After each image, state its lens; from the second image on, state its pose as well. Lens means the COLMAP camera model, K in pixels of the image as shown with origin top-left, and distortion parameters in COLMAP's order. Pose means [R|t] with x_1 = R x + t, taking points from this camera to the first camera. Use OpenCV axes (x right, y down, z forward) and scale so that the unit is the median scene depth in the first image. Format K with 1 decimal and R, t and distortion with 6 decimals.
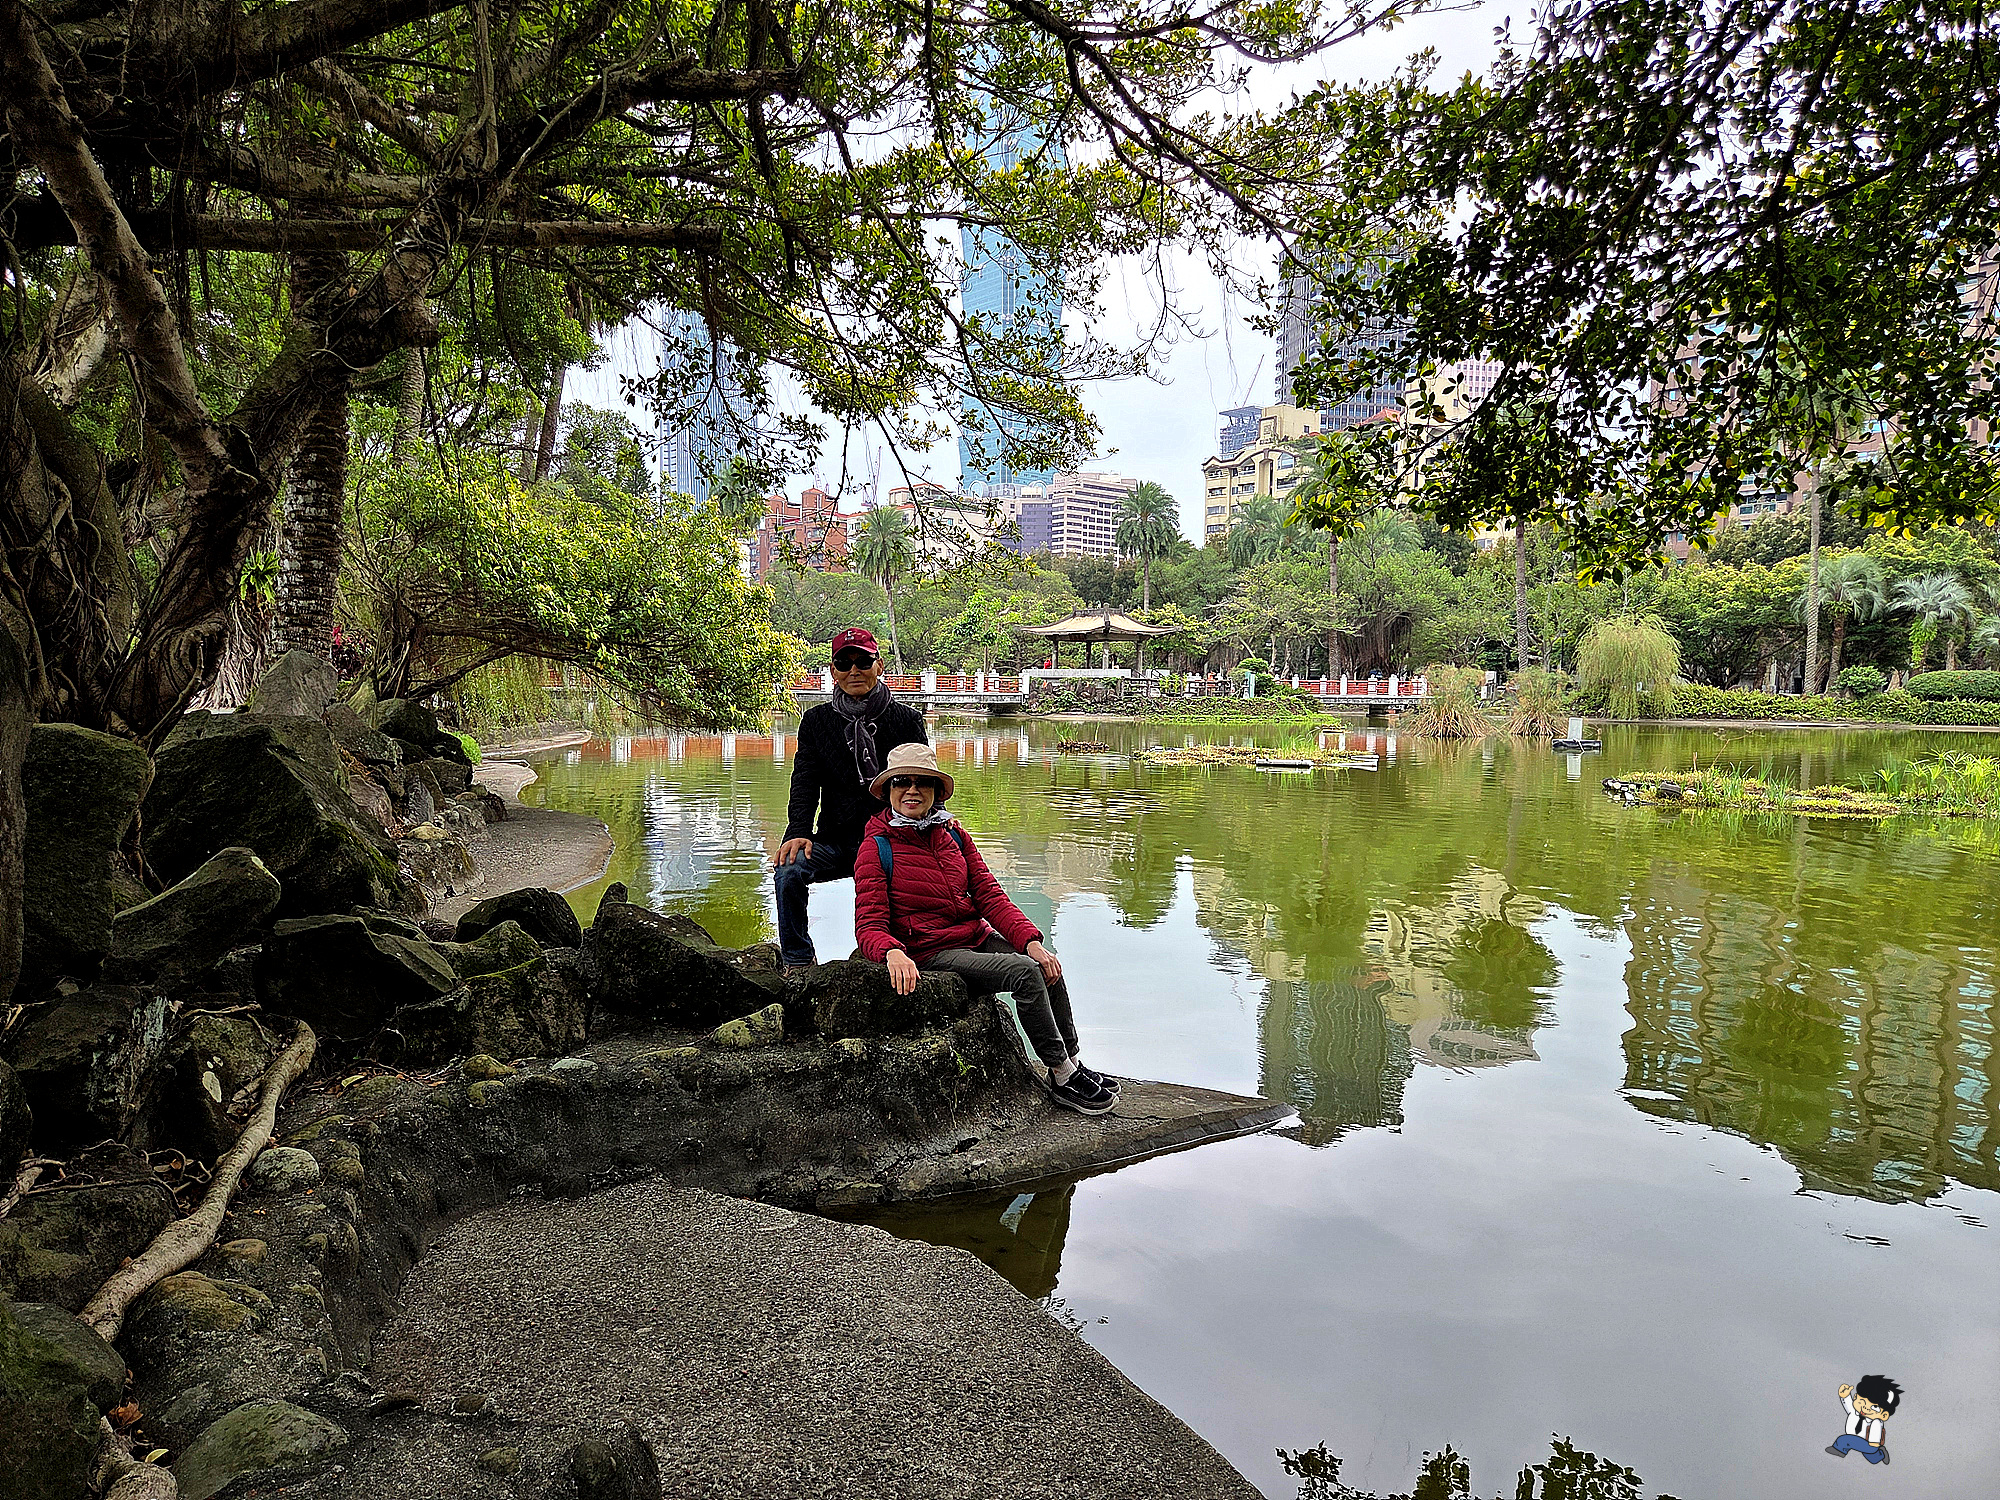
lens RADIAL K [[1355.7, 0, 1014.7], [0, 1355.7, 764.0], [0, 0, 1]] dist [0.076583, -0.062037]
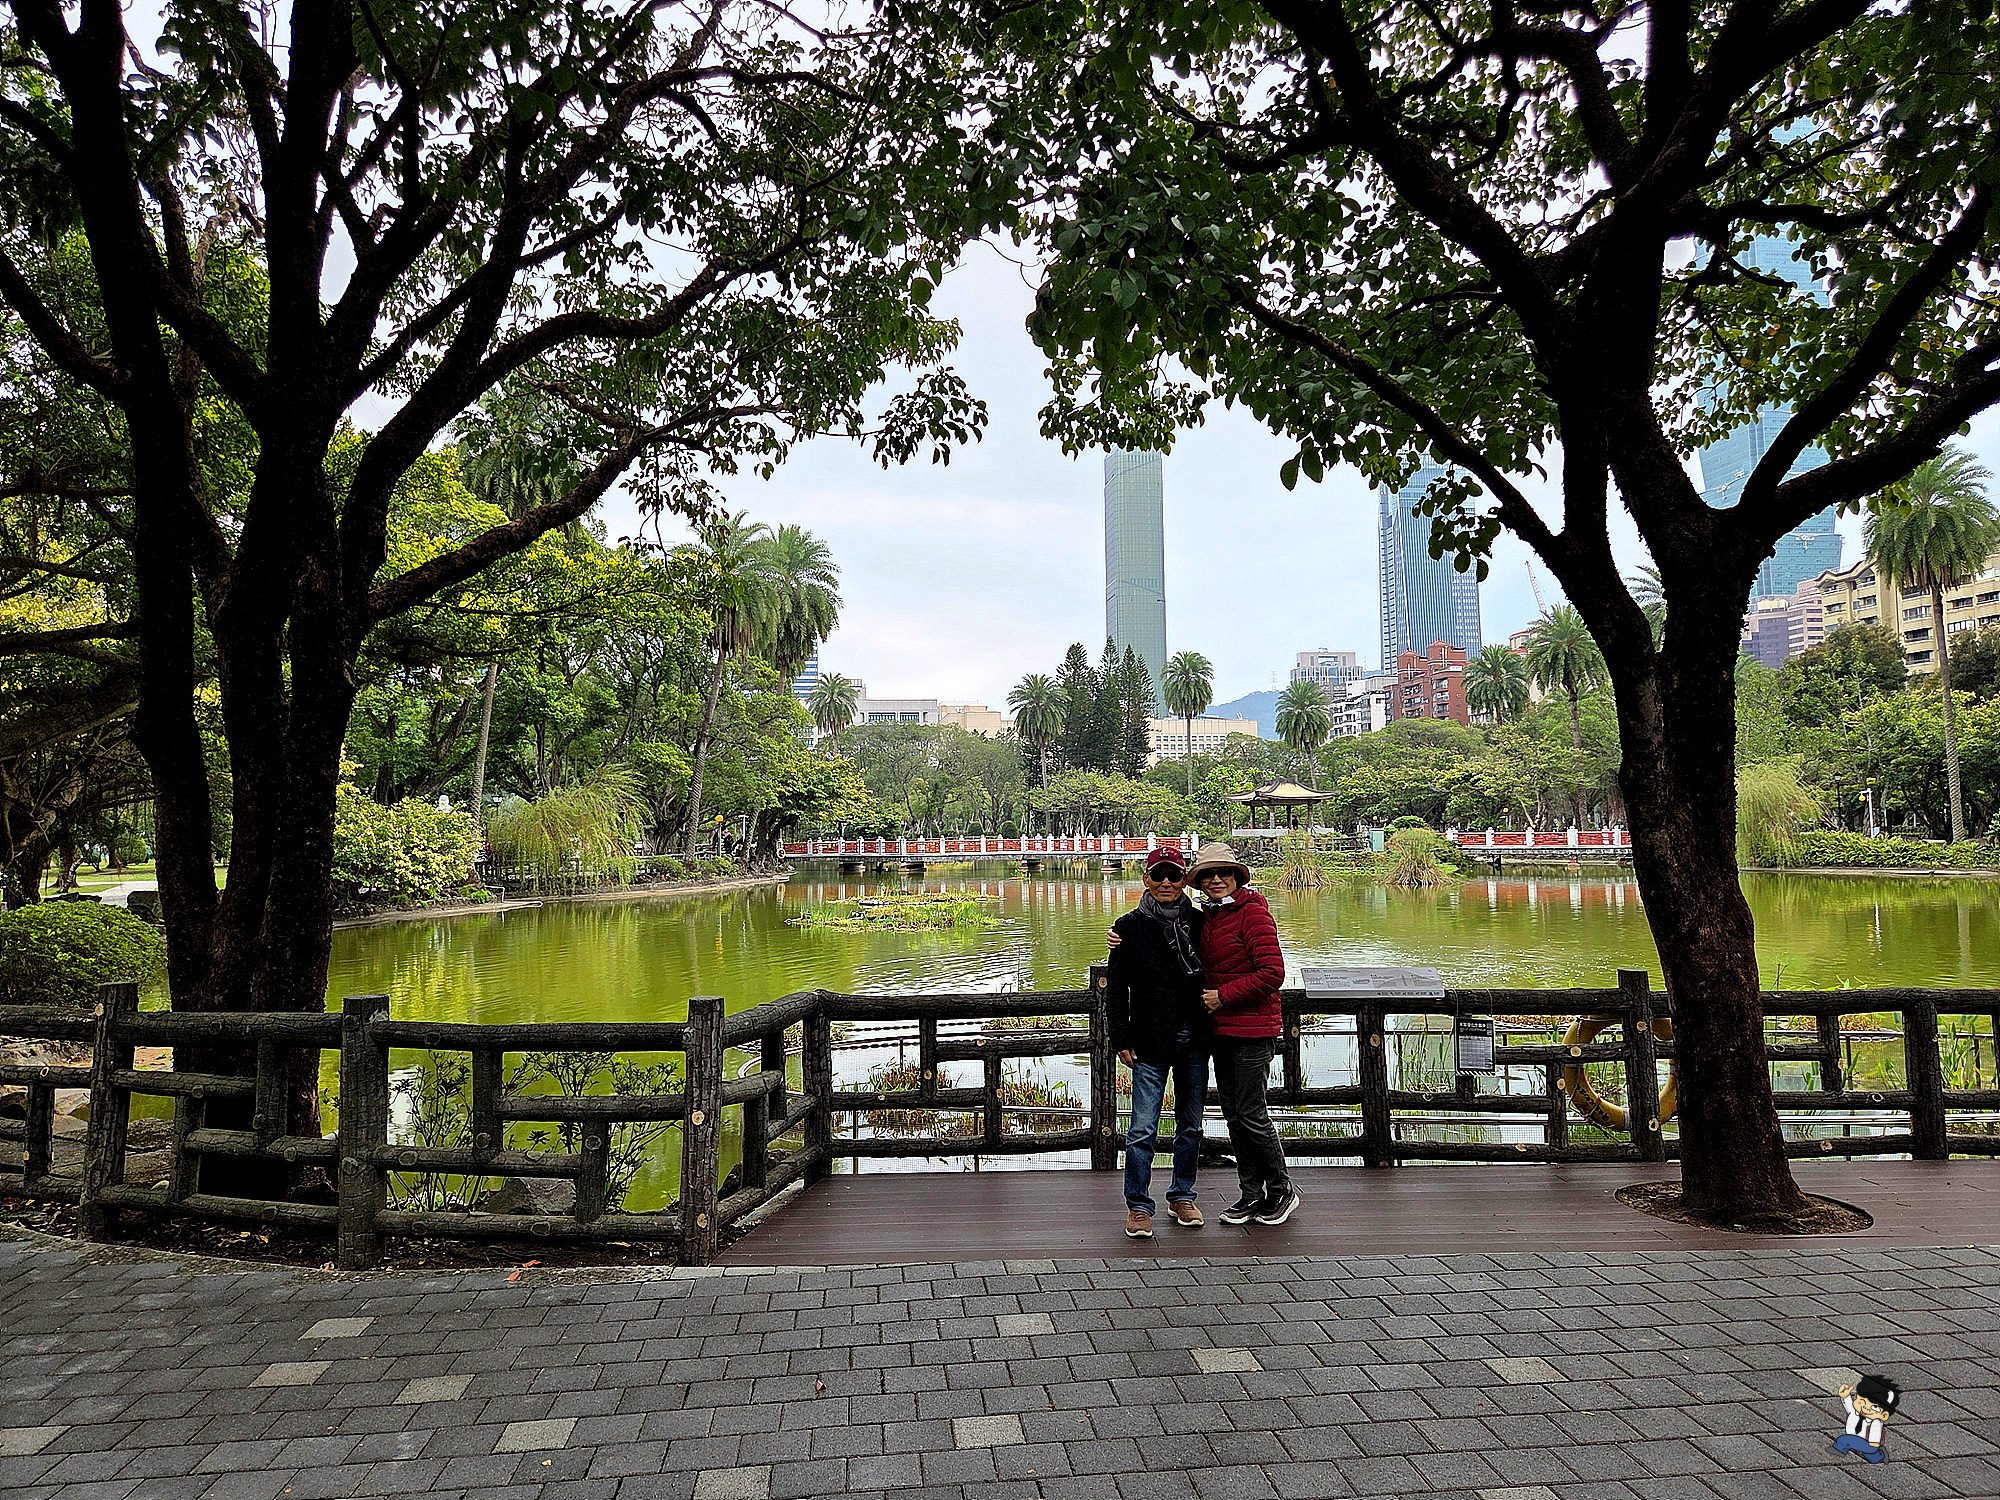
lens RADIAL K [[1355.7, 0, 982.0], [0, 1355.7, 742.5], [0, 0, 1]] dist [0.076583, -0.062037]
pose [[0.831588, -0.062502, -0.551865, 4.279439], [-0.005204, 0.992727, -0.120274, 0.008401], [0.555369, 0.102890, 0.825215, -1.309789]]
